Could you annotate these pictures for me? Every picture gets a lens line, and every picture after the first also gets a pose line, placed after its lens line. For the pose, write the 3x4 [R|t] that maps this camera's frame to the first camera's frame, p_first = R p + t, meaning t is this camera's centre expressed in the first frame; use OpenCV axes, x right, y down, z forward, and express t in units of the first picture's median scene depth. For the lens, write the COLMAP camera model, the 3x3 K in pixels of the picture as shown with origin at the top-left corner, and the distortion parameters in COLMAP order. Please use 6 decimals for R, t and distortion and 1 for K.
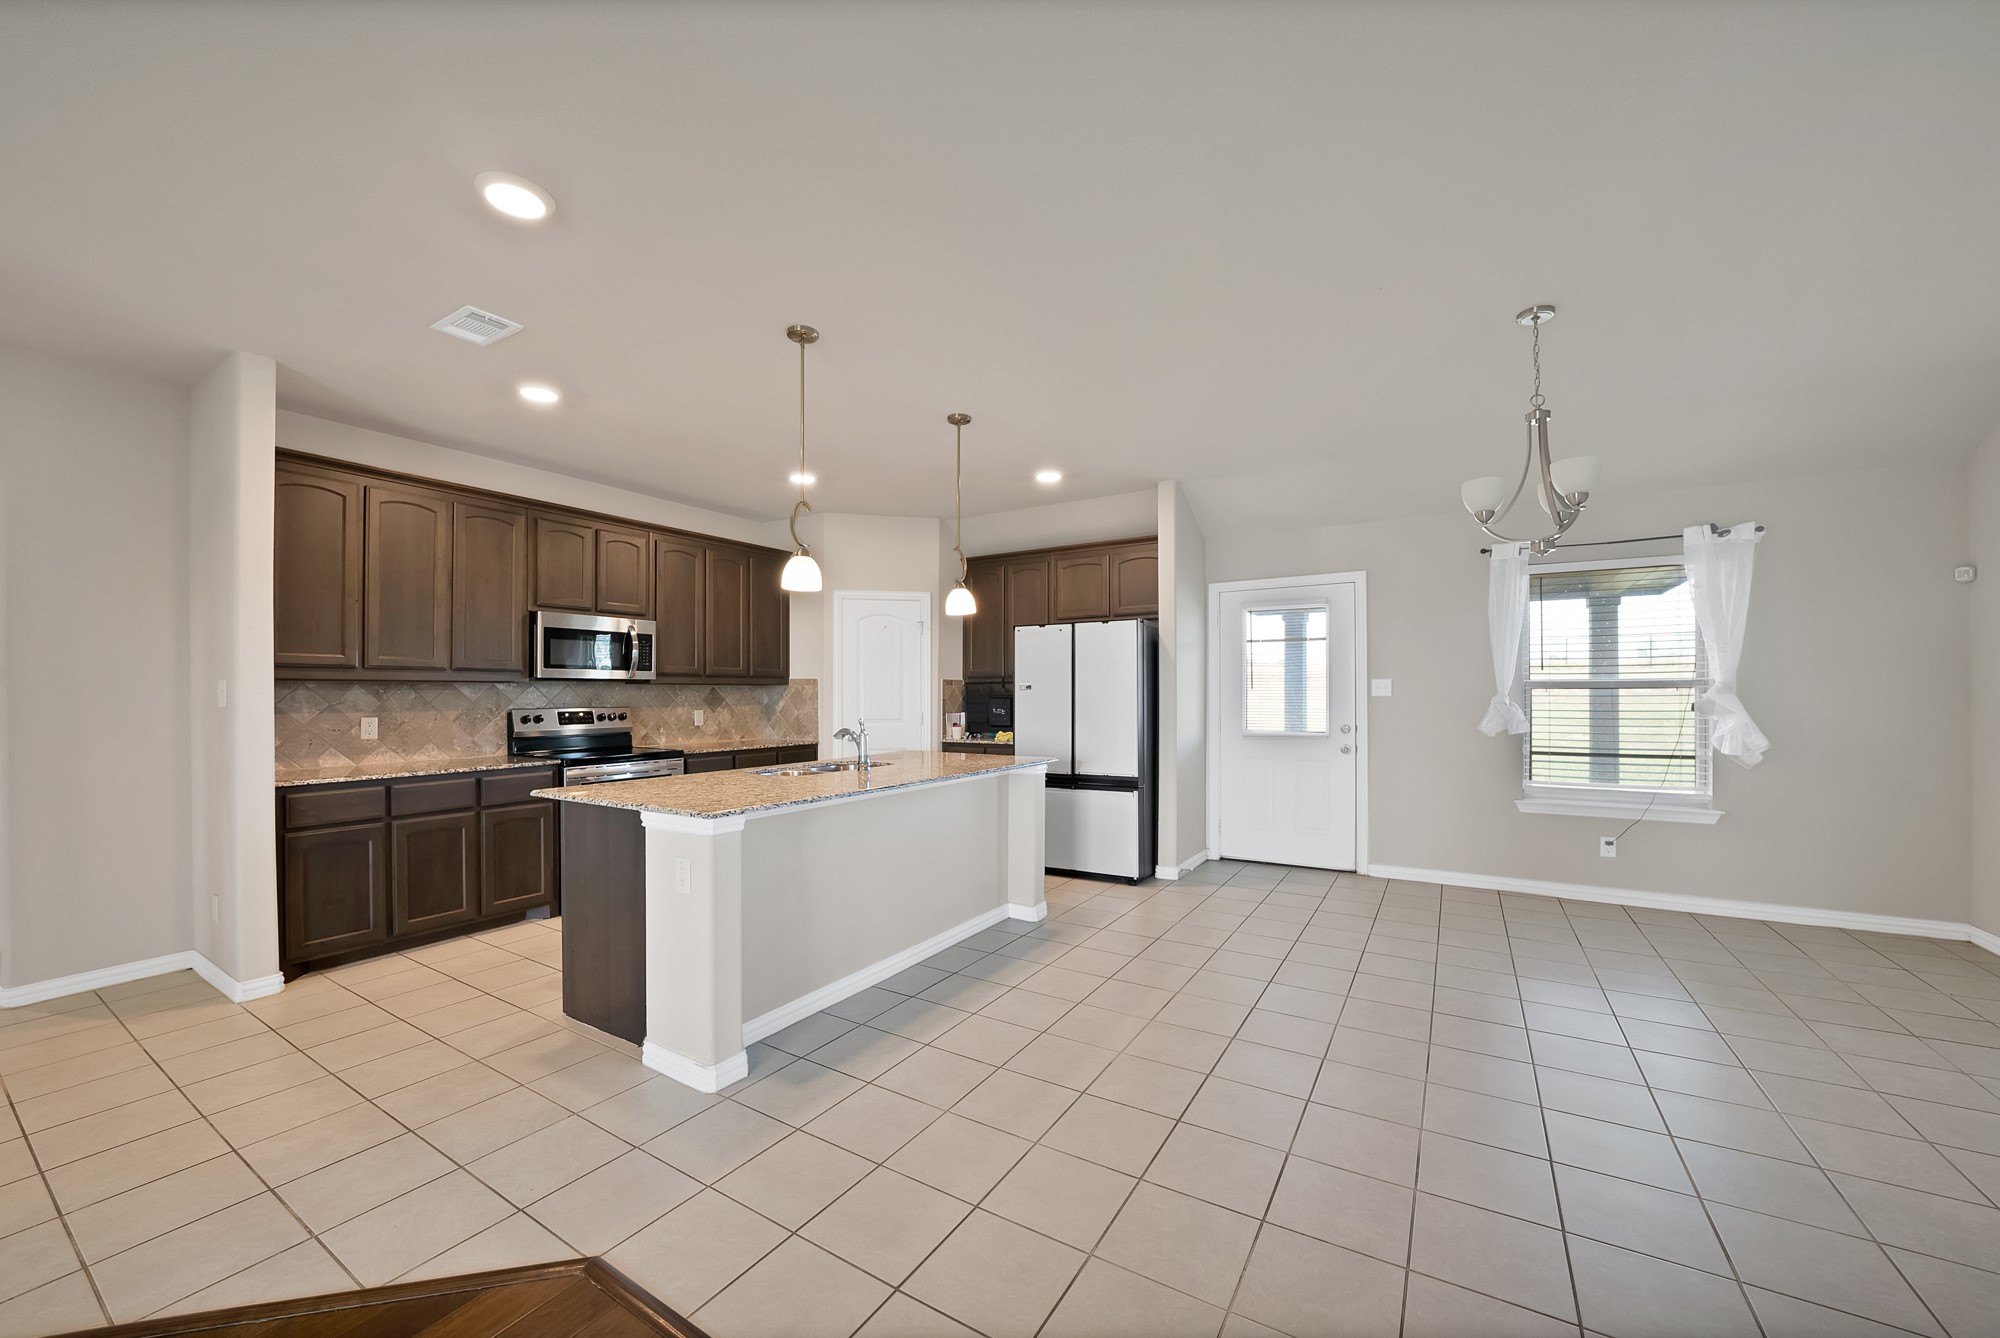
lens RADIAL K [[725.0, 0, 999.4], [0, 725.0, 702.2], [0, 0, 1]] dist [-0.009320, 0.000036]
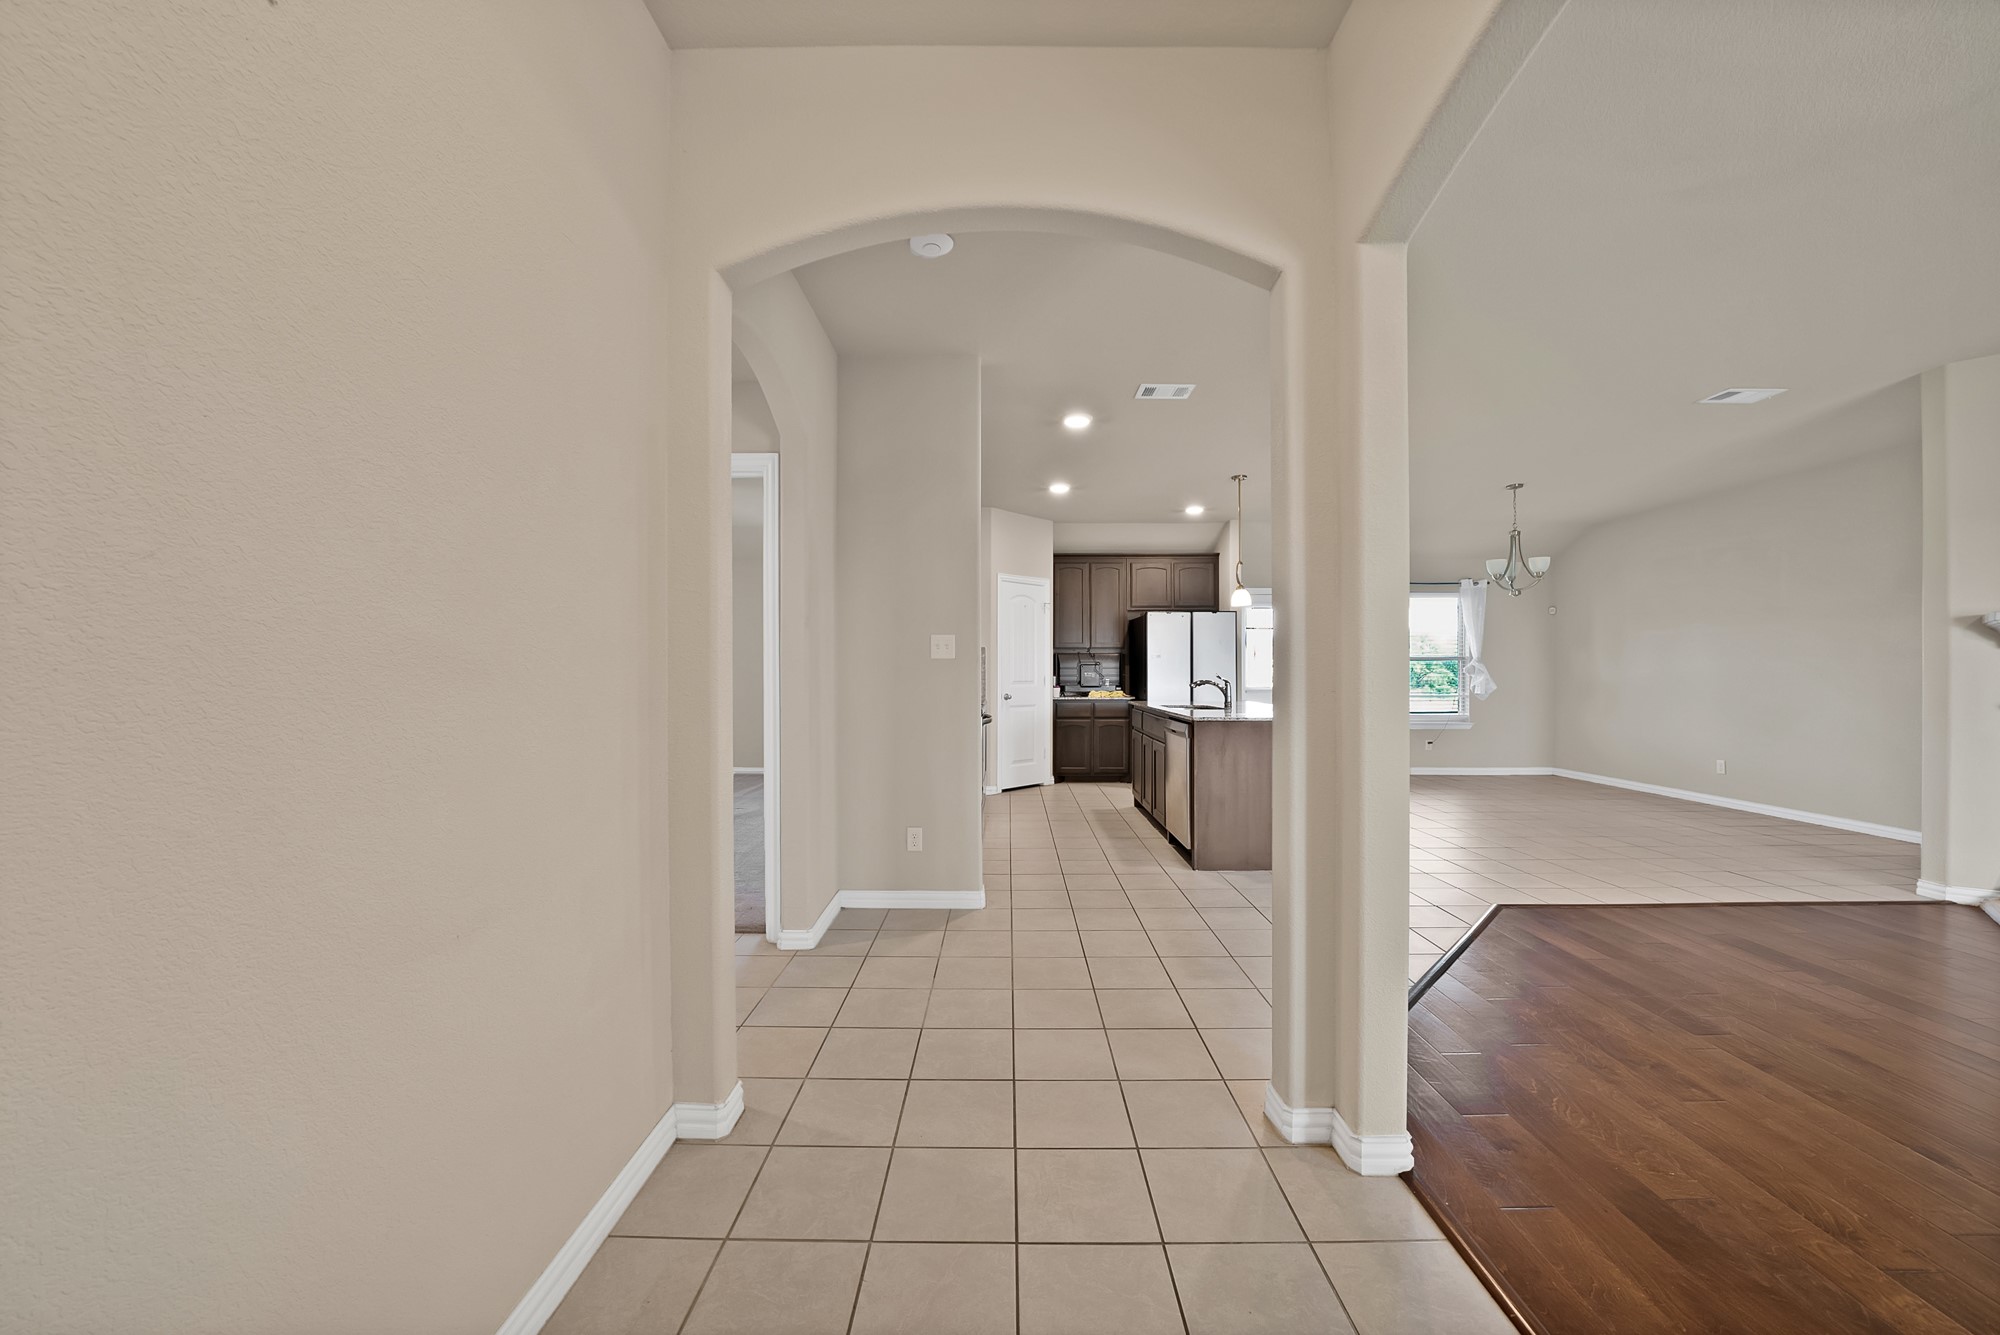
lens RADIAL K [[727.8, 0, 999.6], [0, 727.8, 670.3], [0, 0, 1]] dist [-0.031127, 0.004996]
pose [[0.856308, 0.004205, 0.516449, -1.136797], [0.003151, 0.999906, -0.013367, 0.029042], [-0.516456, 0.013074, 0.856214, -0.030548]]
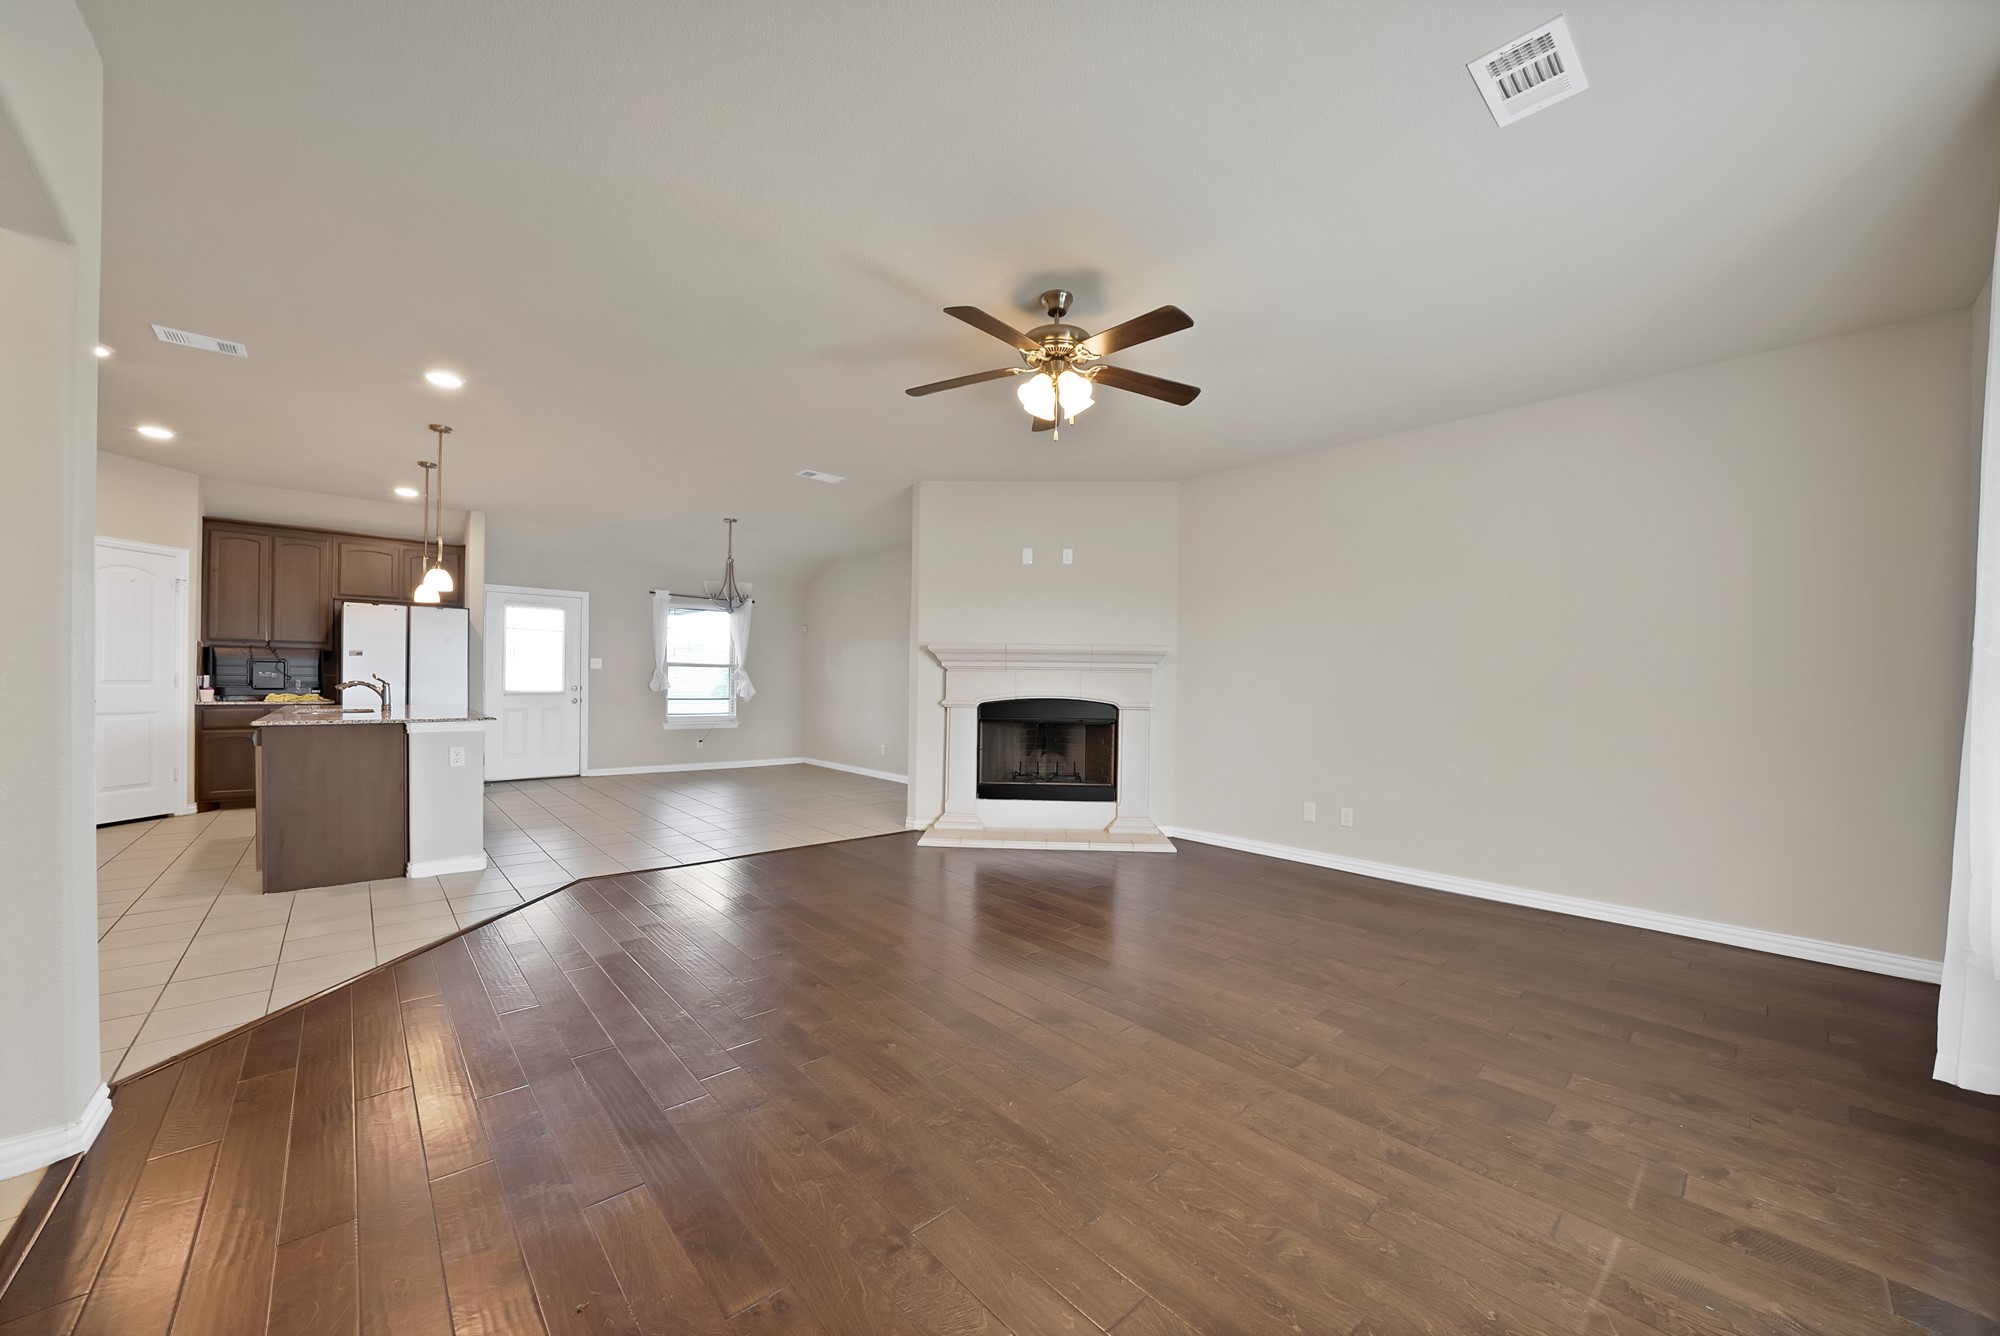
lens RADIAL K [[719.3, 0, 996.2], [0, 719.3, 686.5], [0, 0, 1]] dist [-0.021486, -0.000019]
pose [[0.273218, 0.001913, 0.961950, -0.963970], [-0.006892, 0.999976, -0.000031, 0.032102], [-0.961927, -0.006621, 0.273225, -0.411371]]
